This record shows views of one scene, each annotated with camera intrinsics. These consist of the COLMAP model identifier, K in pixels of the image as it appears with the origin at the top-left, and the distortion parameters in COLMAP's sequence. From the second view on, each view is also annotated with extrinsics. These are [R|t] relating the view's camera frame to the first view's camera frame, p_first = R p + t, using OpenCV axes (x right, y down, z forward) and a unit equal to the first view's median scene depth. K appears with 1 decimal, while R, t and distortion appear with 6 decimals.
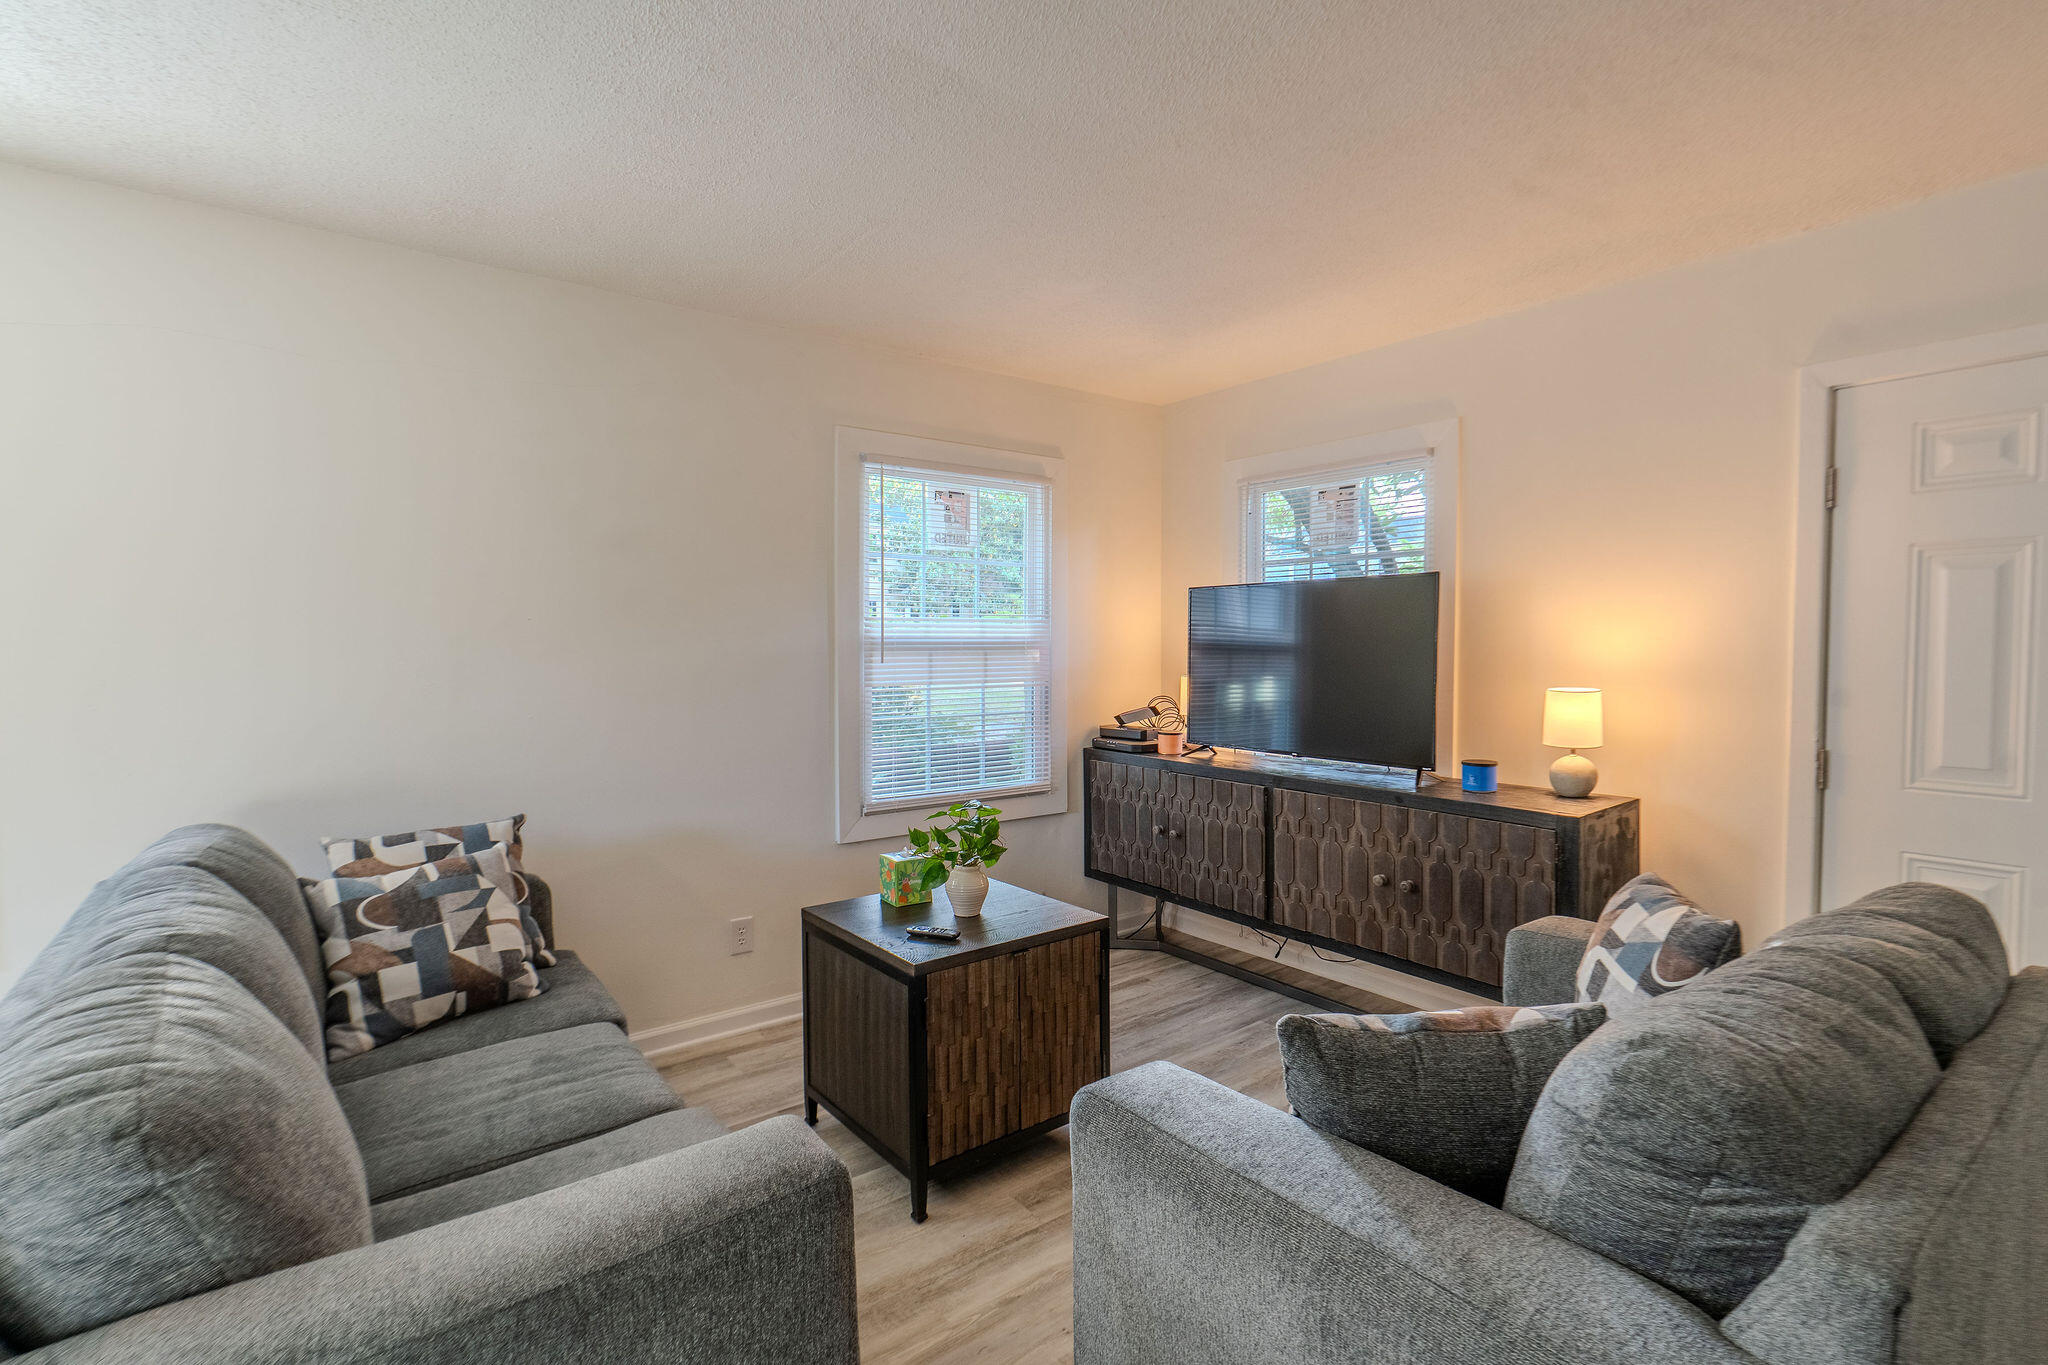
lens RADIAL K [[966.6, 0, 1024.3], [0, 966.6, 674.2], [0, 0, 1]] dist [-0.003133, -0.000641]
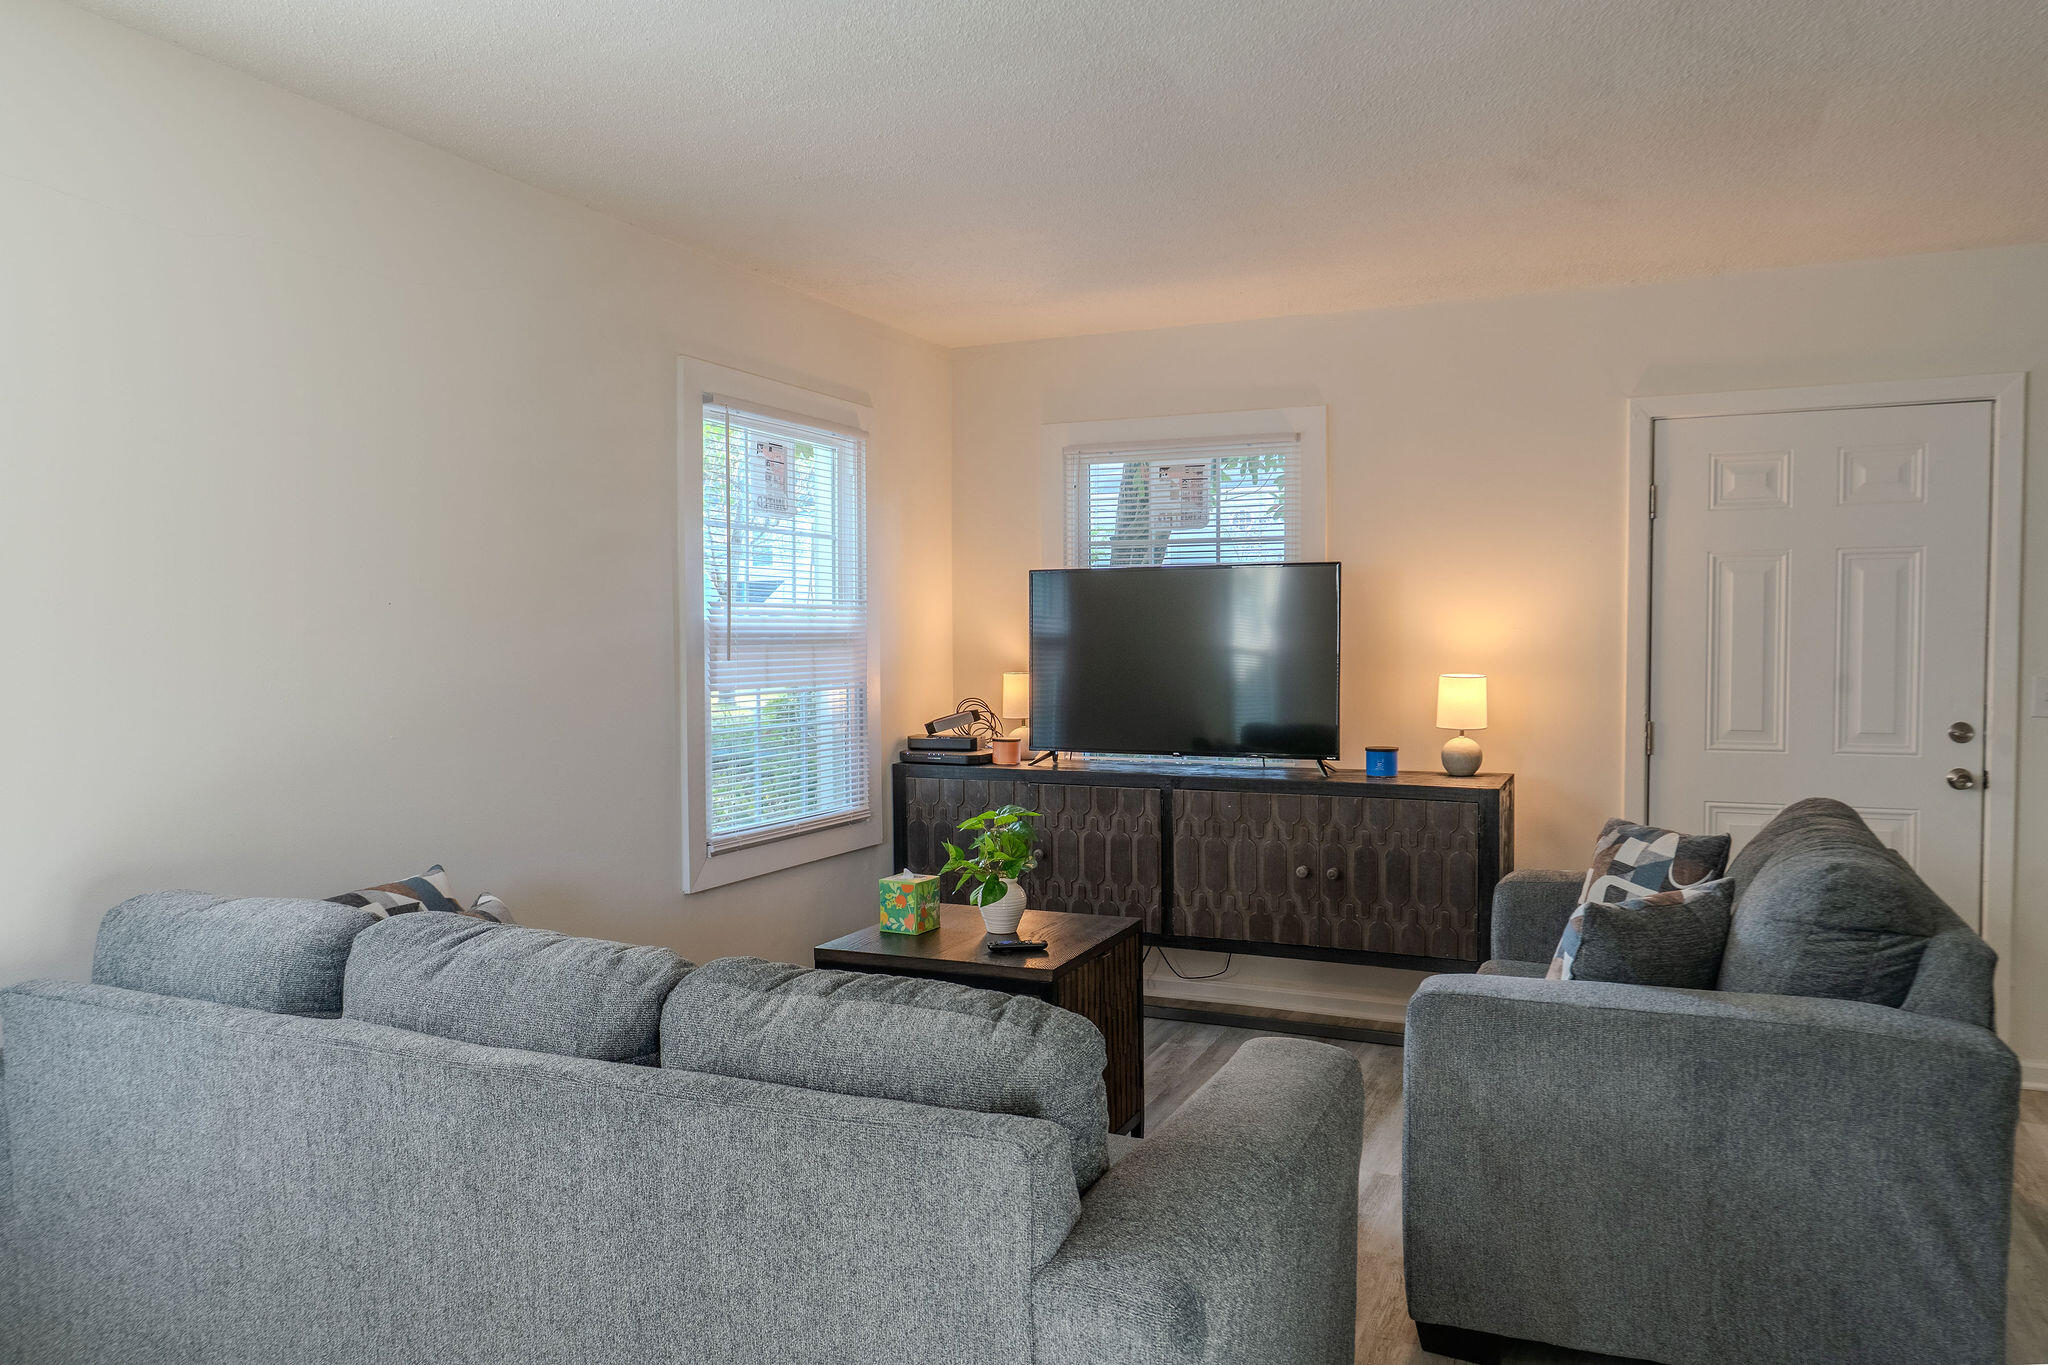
lens RADIAL K [[1455.2, 0, 1024.6], [0, 1455.2, 682.3], [0, 0, 1]] dist [0.007962, 0.005650]
pose [[0.881300, -0.017190, 0.472244, -0.567041], [0.018335, 0.999830, 0.002177, 0.009570], [-0.472200, 0.006740, 0.881465, -0.179296]]
